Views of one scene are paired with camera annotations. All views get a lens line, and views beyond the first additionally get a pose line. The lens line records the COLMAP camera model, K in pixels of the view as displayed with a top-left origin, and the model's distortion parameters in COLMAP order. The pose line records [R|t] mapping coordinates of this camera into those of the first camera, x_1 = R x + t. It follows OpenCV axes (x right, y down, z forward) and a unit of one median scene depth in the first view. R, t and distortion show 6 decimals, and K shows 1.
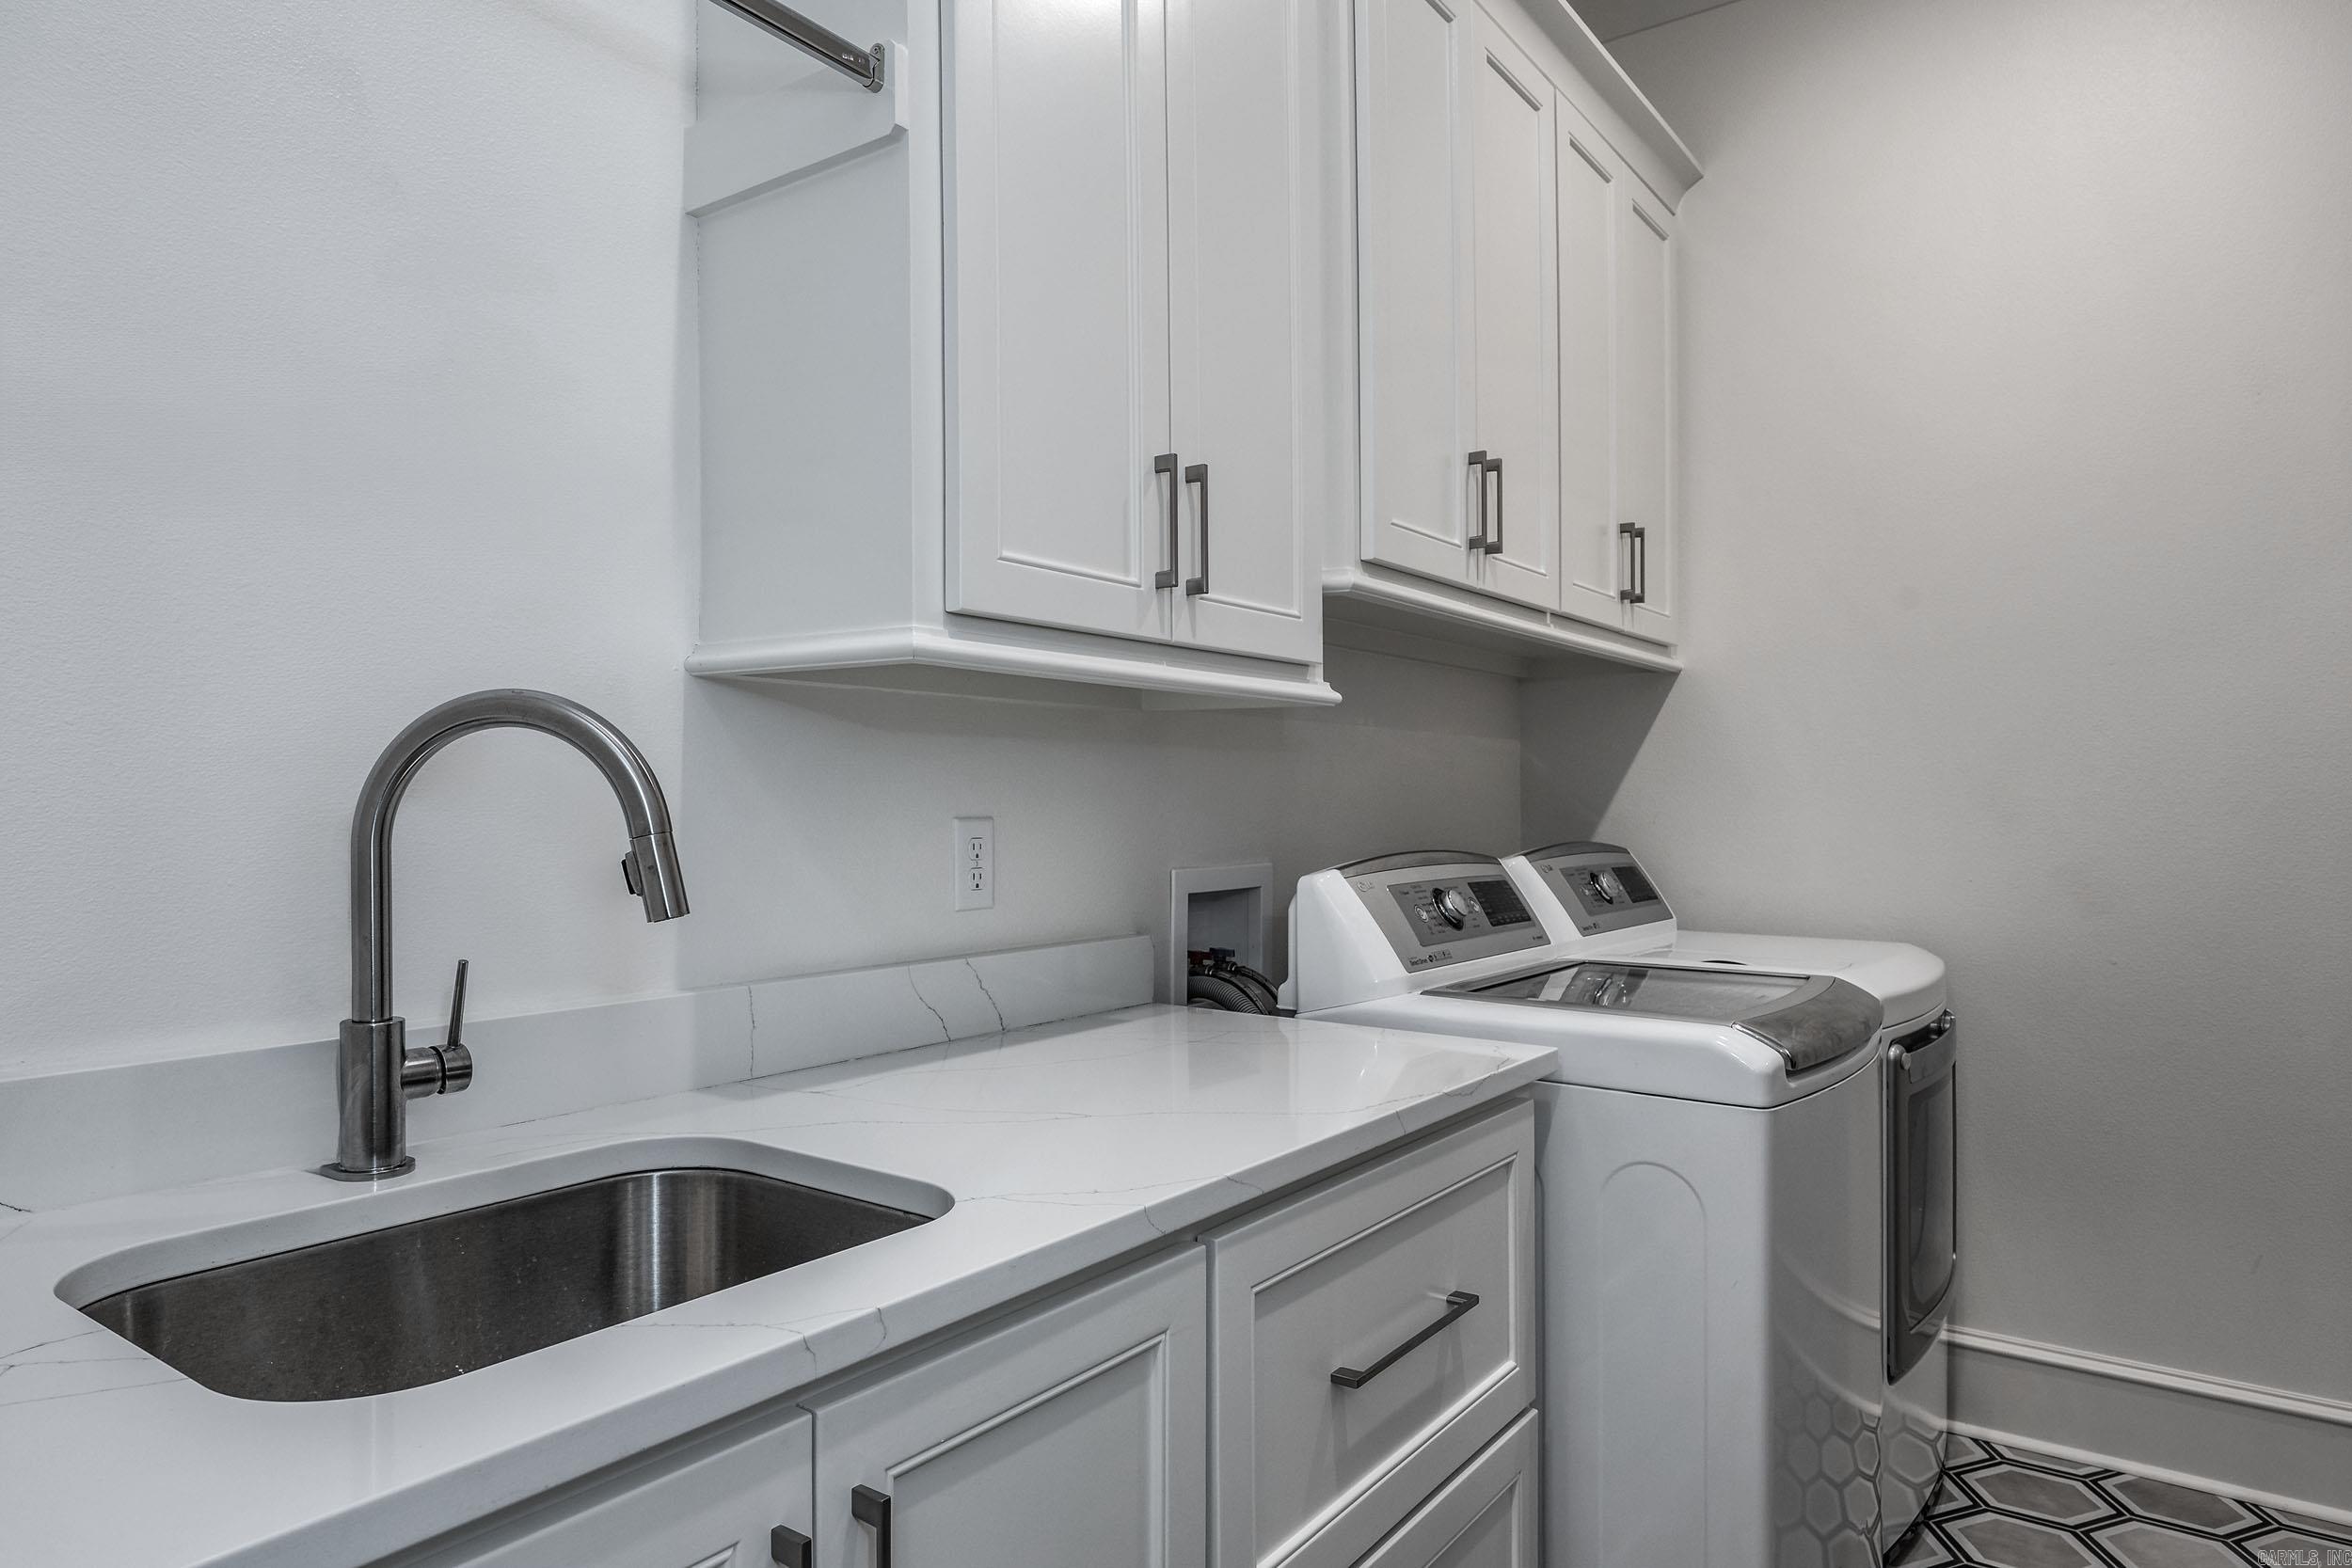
lens RADIAL K [[1418.2, 0, 1176.0], [0, 1418.2, 784.0], [0, 0, 1]] dist [-0.001322, 0.001679]
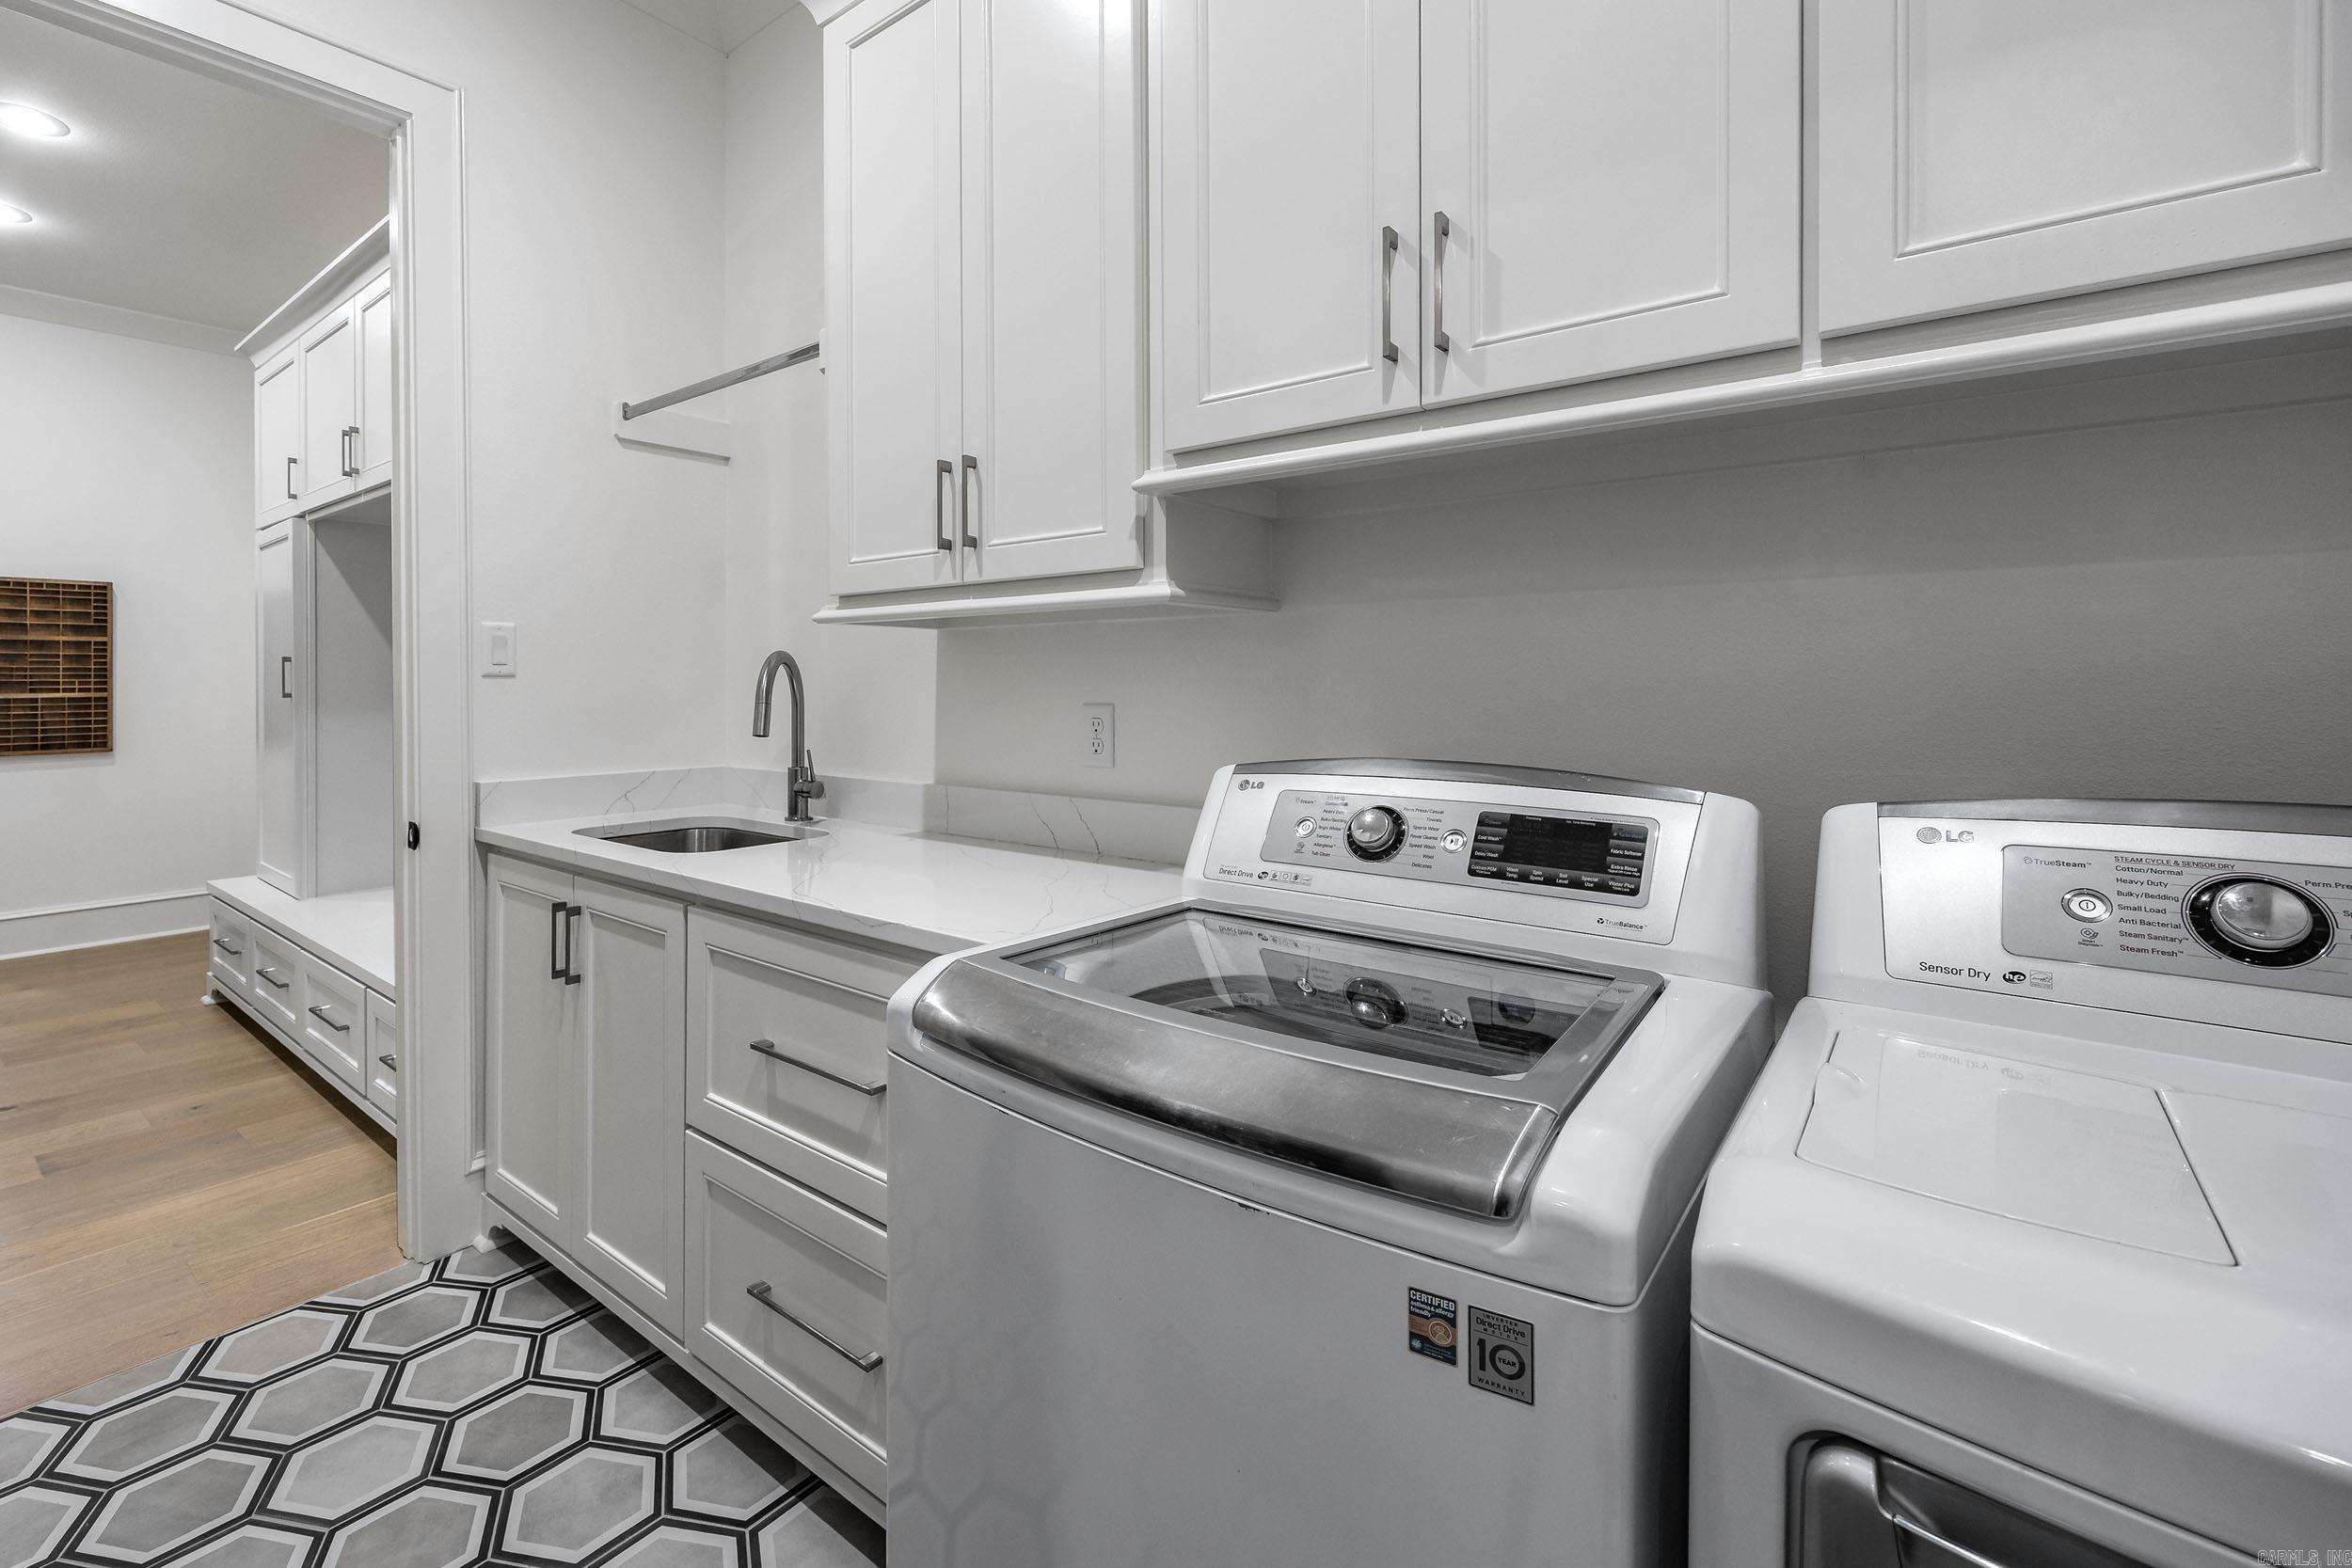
lens RADIAL K [[1186.7, 0, 1172.6], [0, 1186.7, 690.4], [0, 0, 1]] dist [-0.000483, 0.000767]
pose [[-0.102605, -0.002320, -0.994719, 1.048129], [0.007596, 0.999966, -0.003116, 0.013066], [0.994693, -0.007875, -0.102584, 1.181250]]
